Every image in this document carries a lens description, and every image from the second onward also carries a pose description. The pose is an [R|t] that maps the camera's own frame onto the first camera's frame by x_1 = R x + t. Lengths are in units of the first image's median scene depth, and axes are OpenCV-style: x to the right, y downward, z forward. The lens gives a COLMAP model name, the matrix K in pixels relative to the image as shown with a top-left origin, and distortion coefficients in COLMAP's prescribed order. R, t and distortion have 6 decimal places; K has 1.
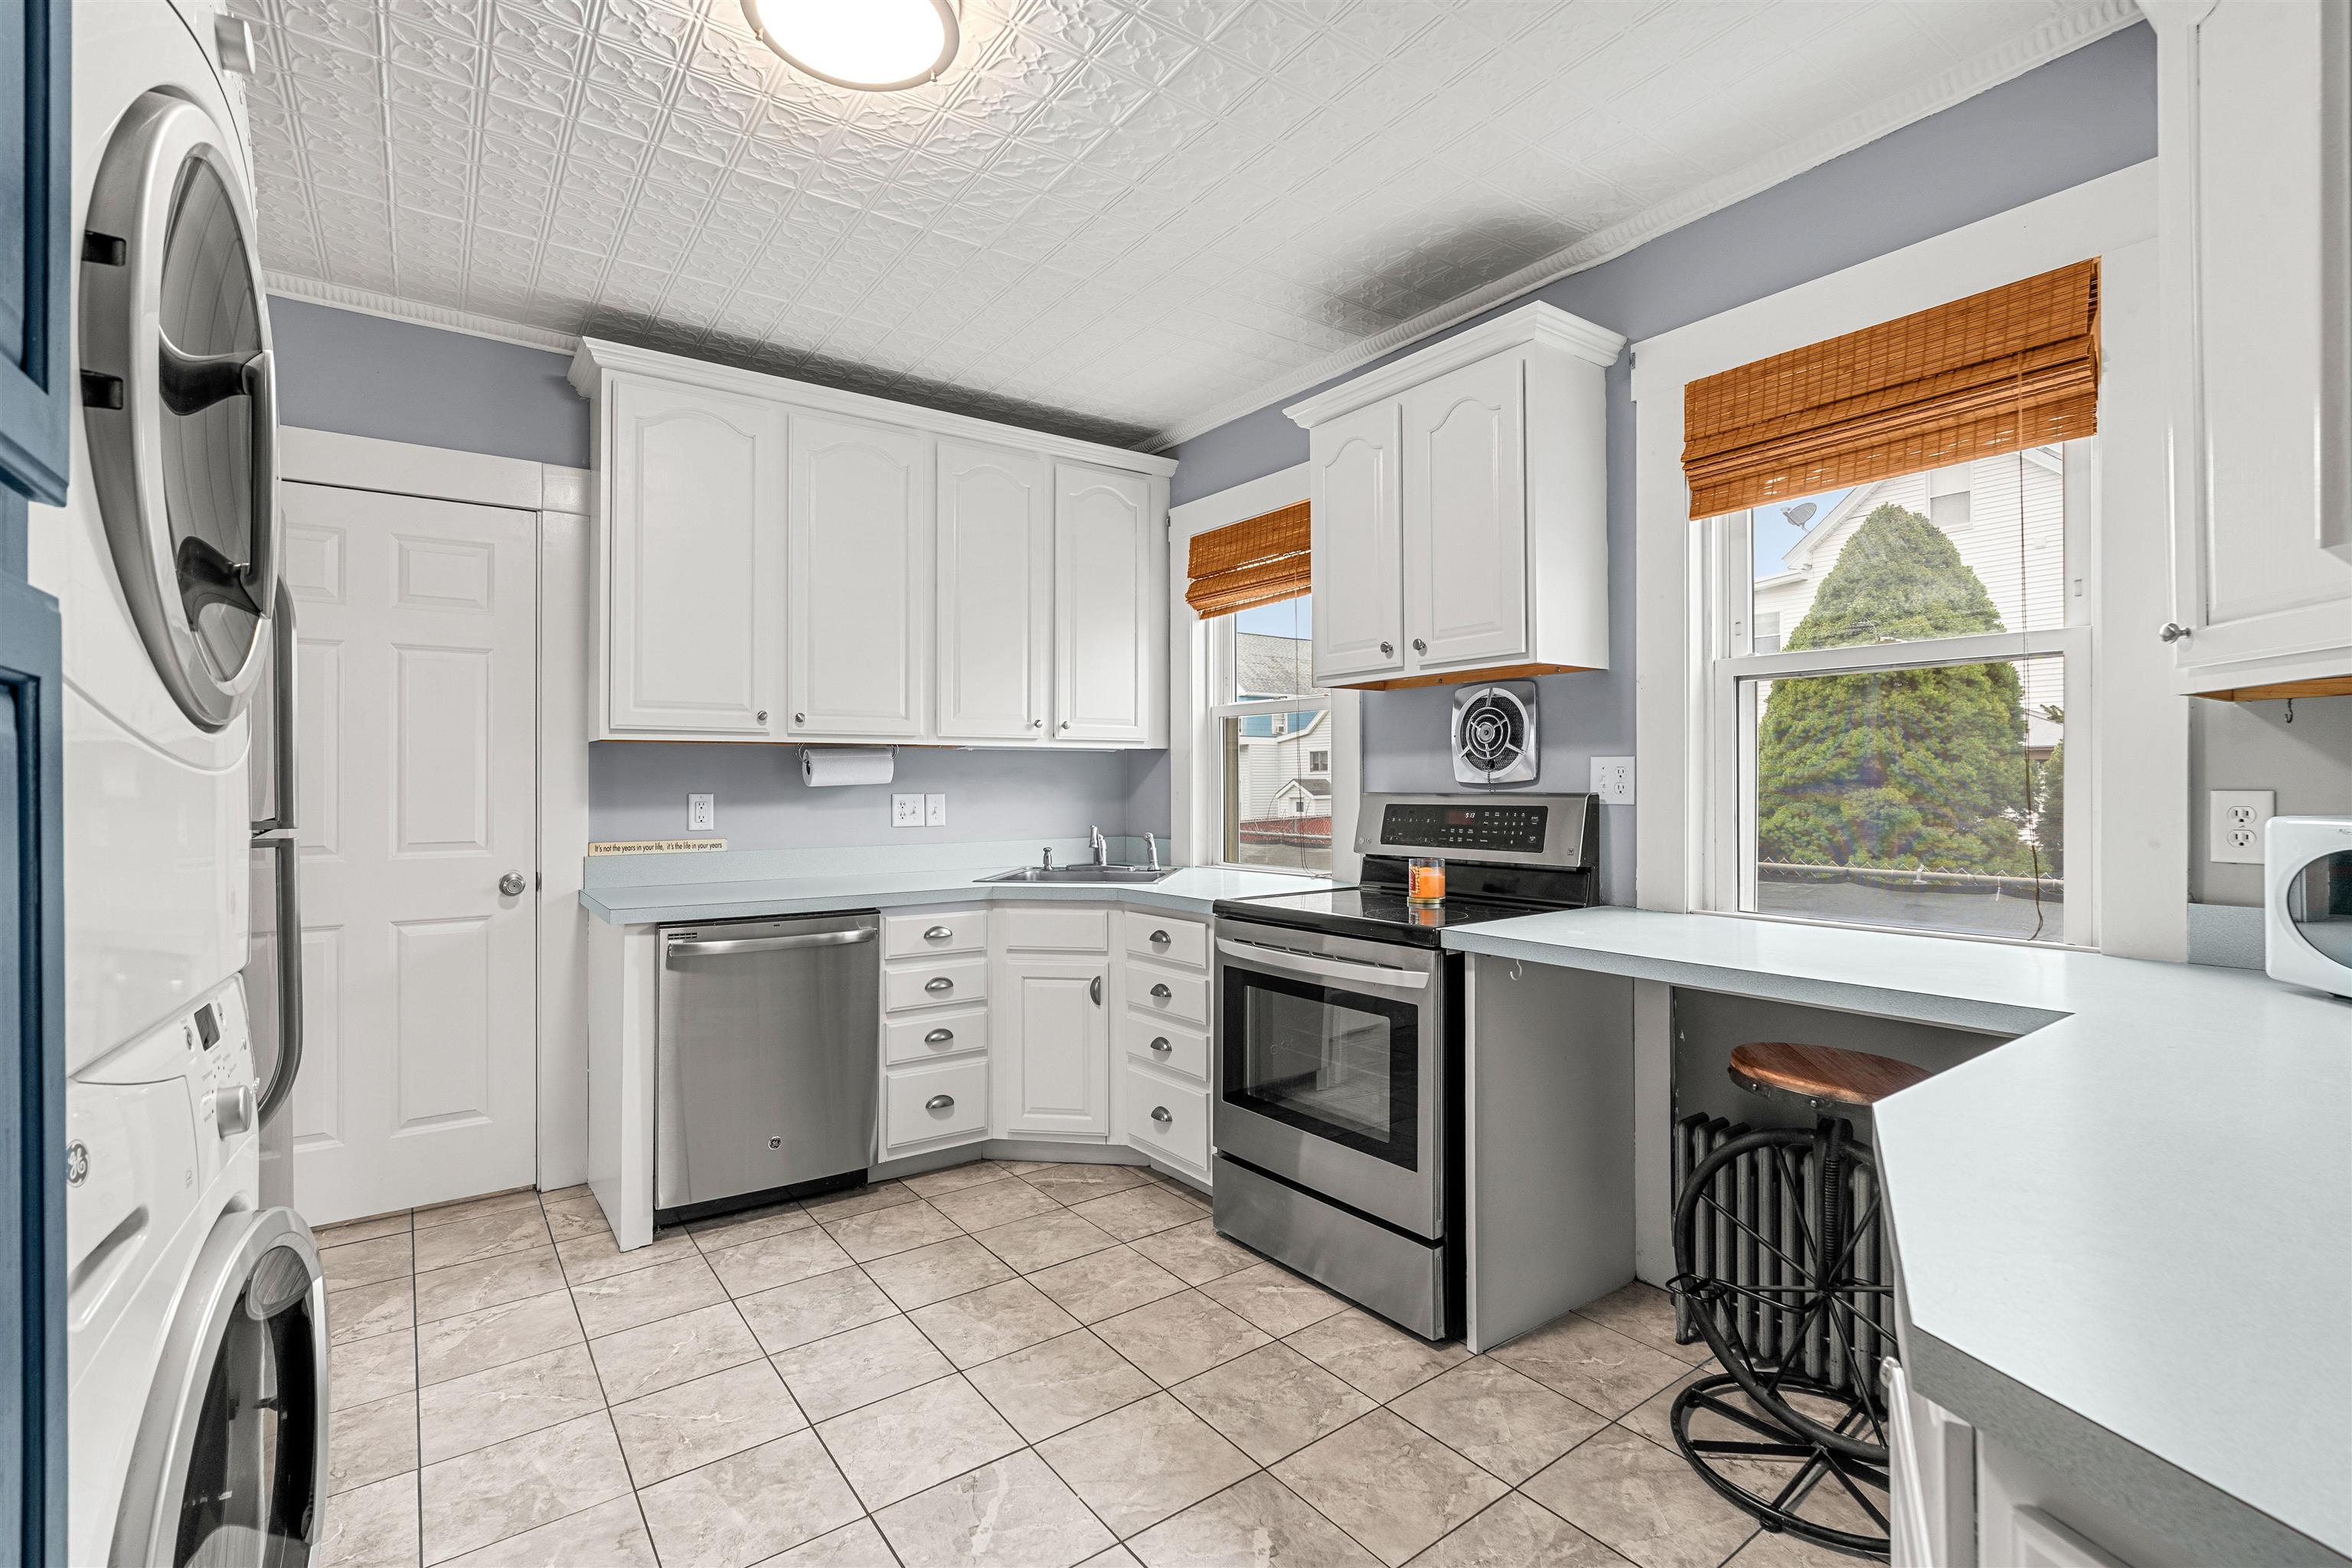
lens RADIAL K [[1064.8, 0, 1173.7], [0, 1064.8, 785.1], [0, 0, 1]] dist [-0.010093, 0.004417]
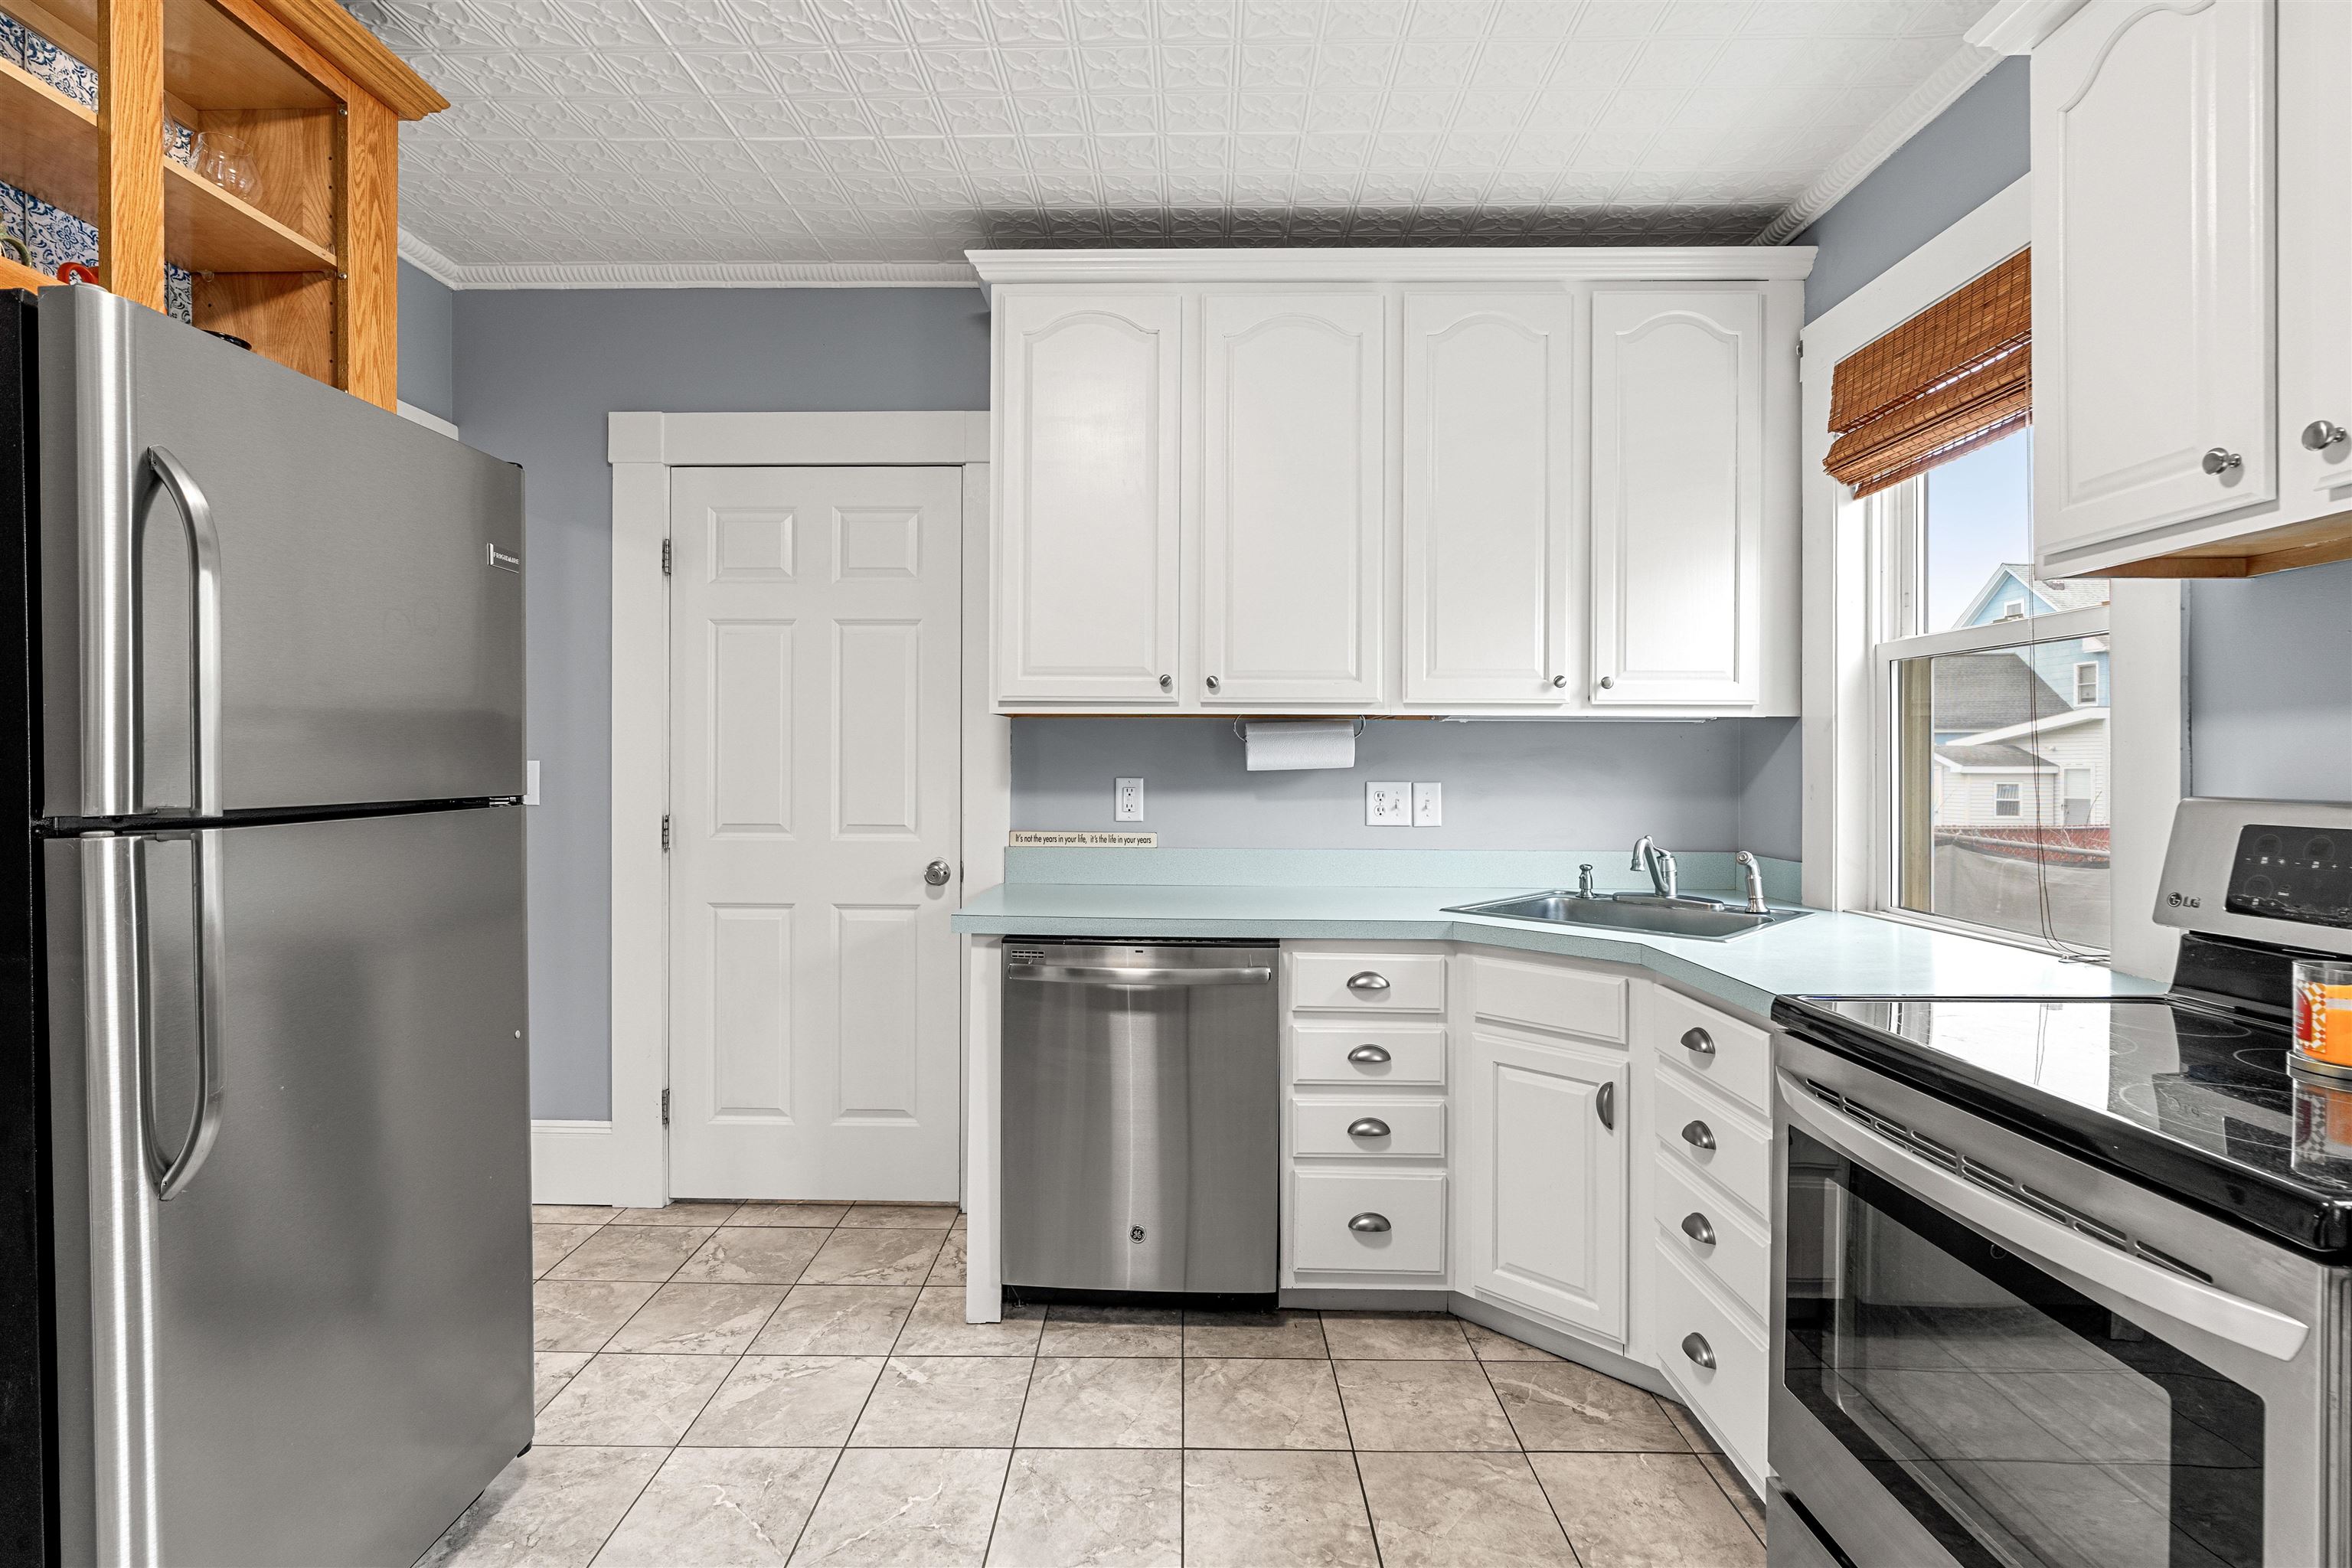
lens RADIAL K [[1105.2, 0, 1166.4], [0, 1105.2, 762.7], [0, 0, 1]] dist [-0.008361, 0.002812]
pose [[0.800678, 0.007068, -0.599053, 0.109500], [-0.010000, 0.999949, -0.001569, -0.002881], [0.599011, 0.007247, 0.800708, 0.342707]]
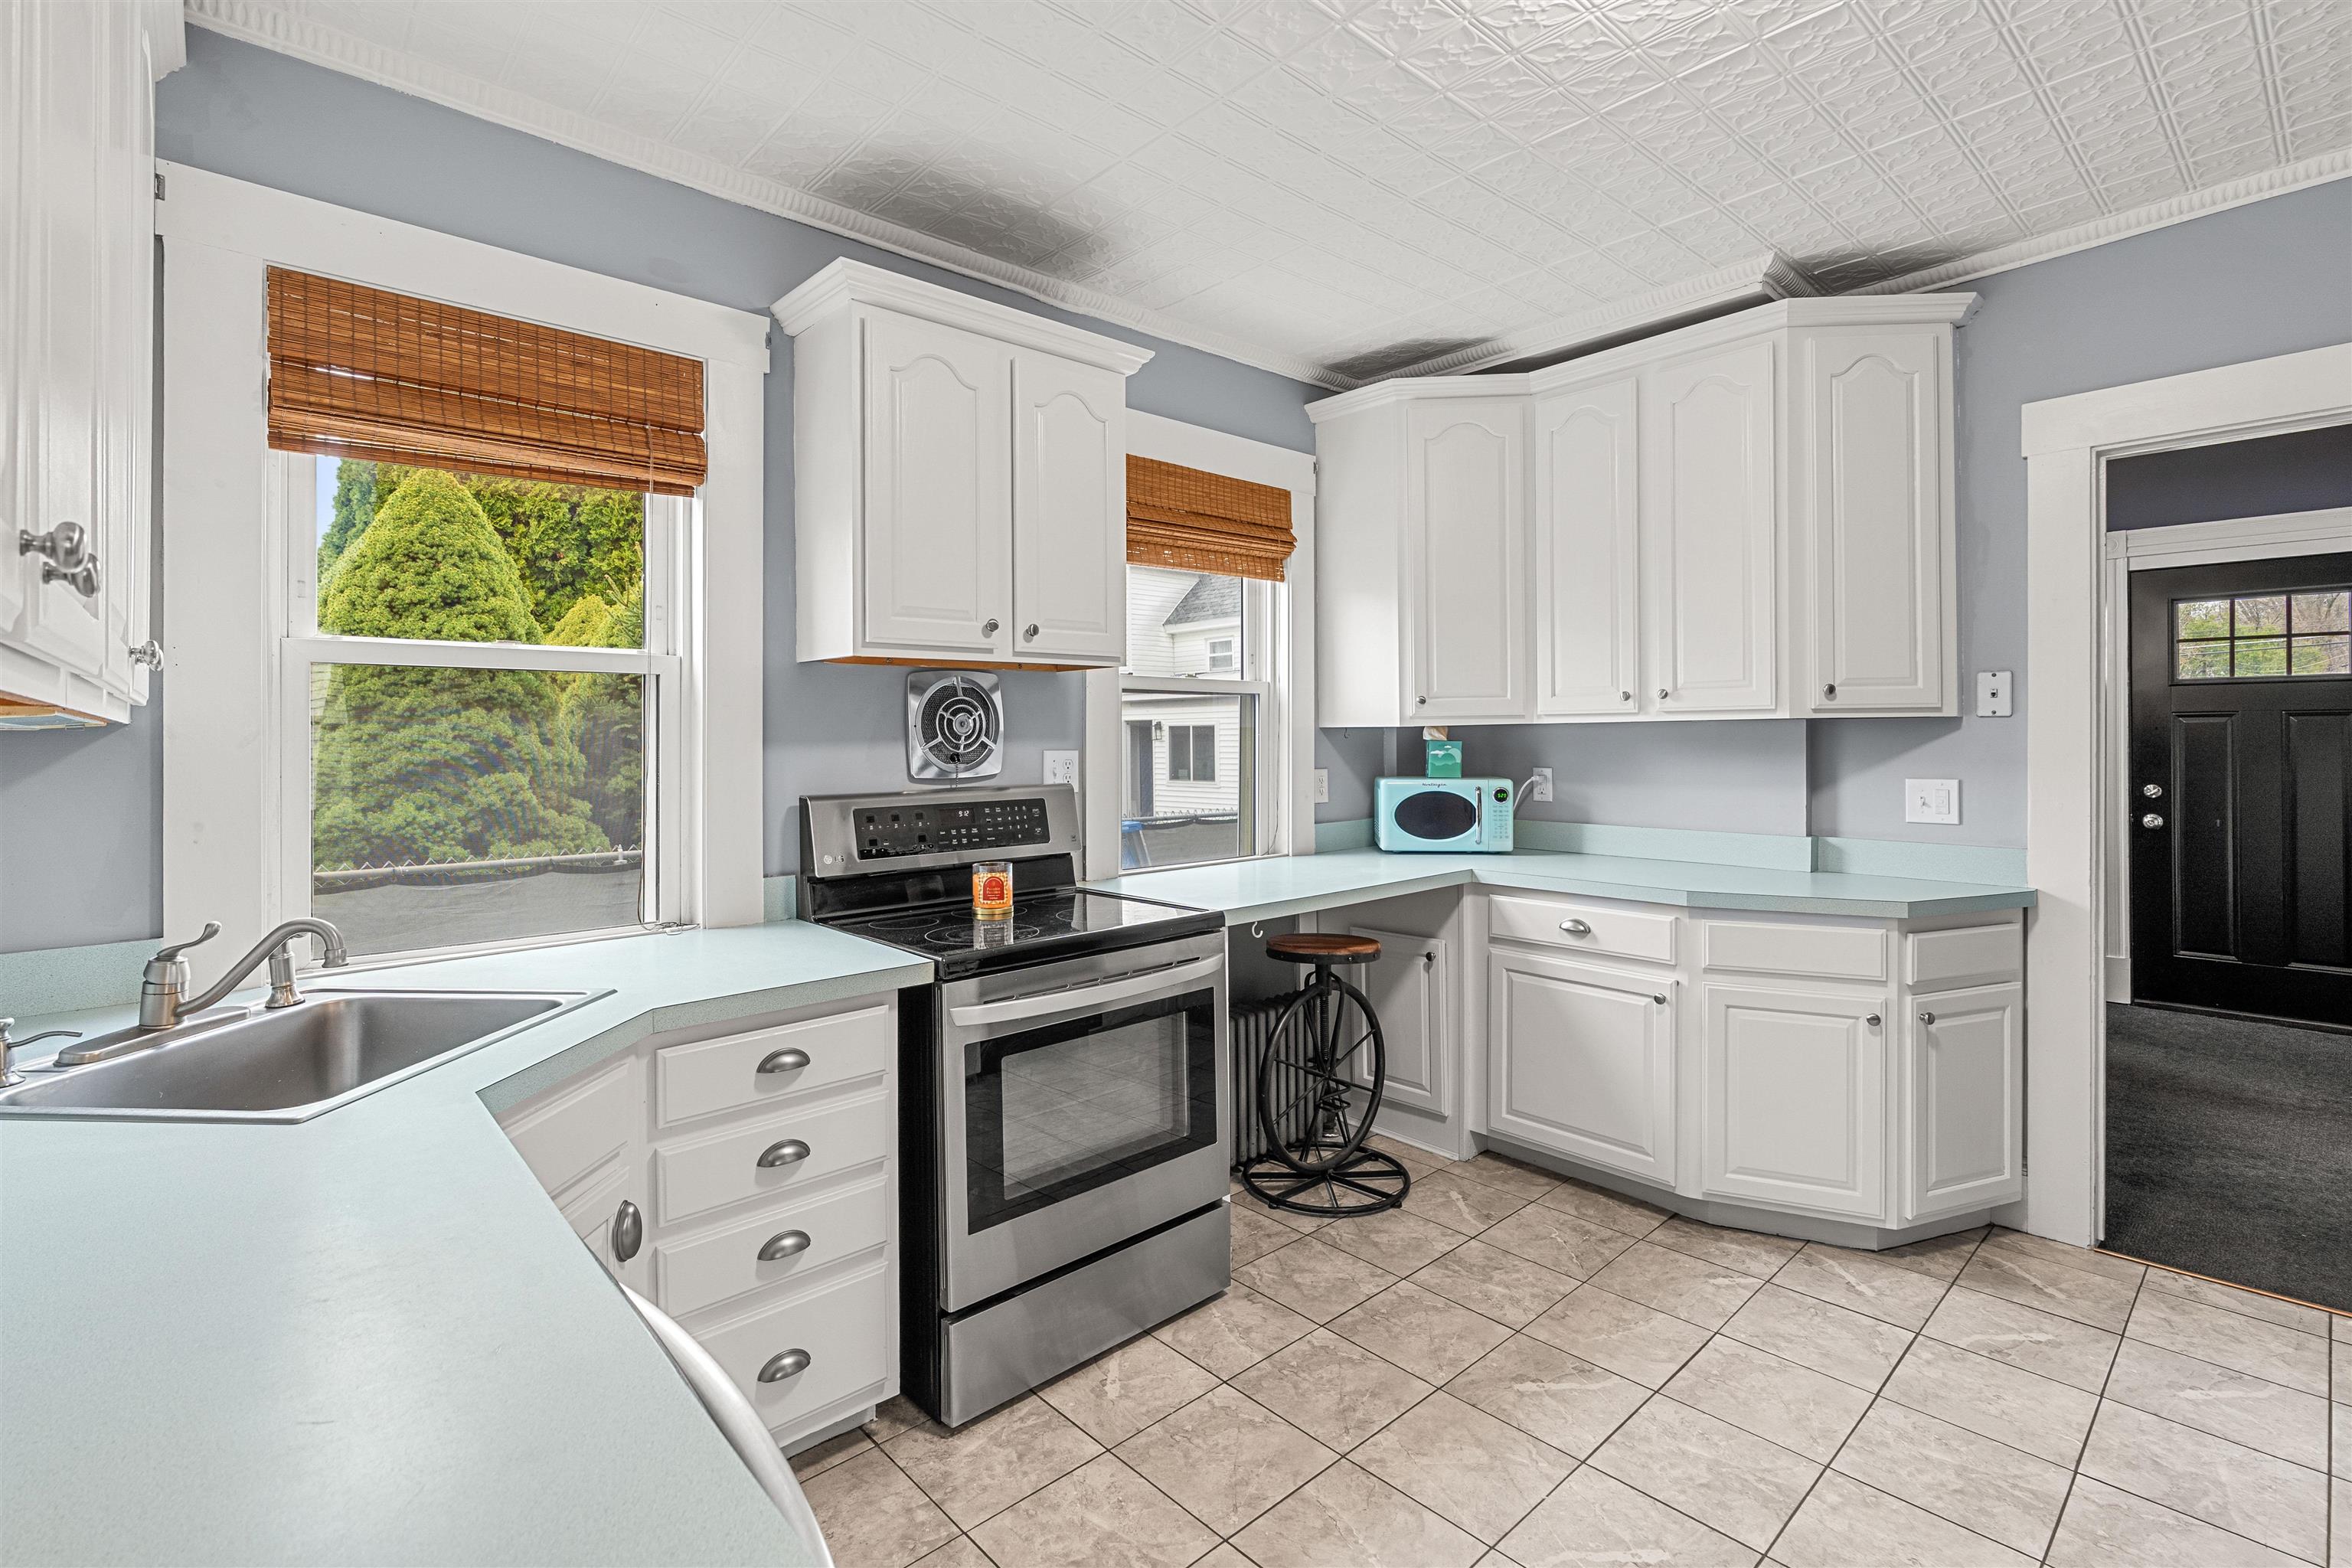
lens RADIAL K [[1064.8, 0, 1193.1], [0, 1064.8, 749.0], [0, 0, 1]] dist [-0.010093, 0.004417]
pose [[-0.111117, -0.003813, 0.993800, -0.592263], [0.013117, 0.999900, 0.005303, -0.026606], [-0.993721, 0.013625, -0.111055, 0.811720]]
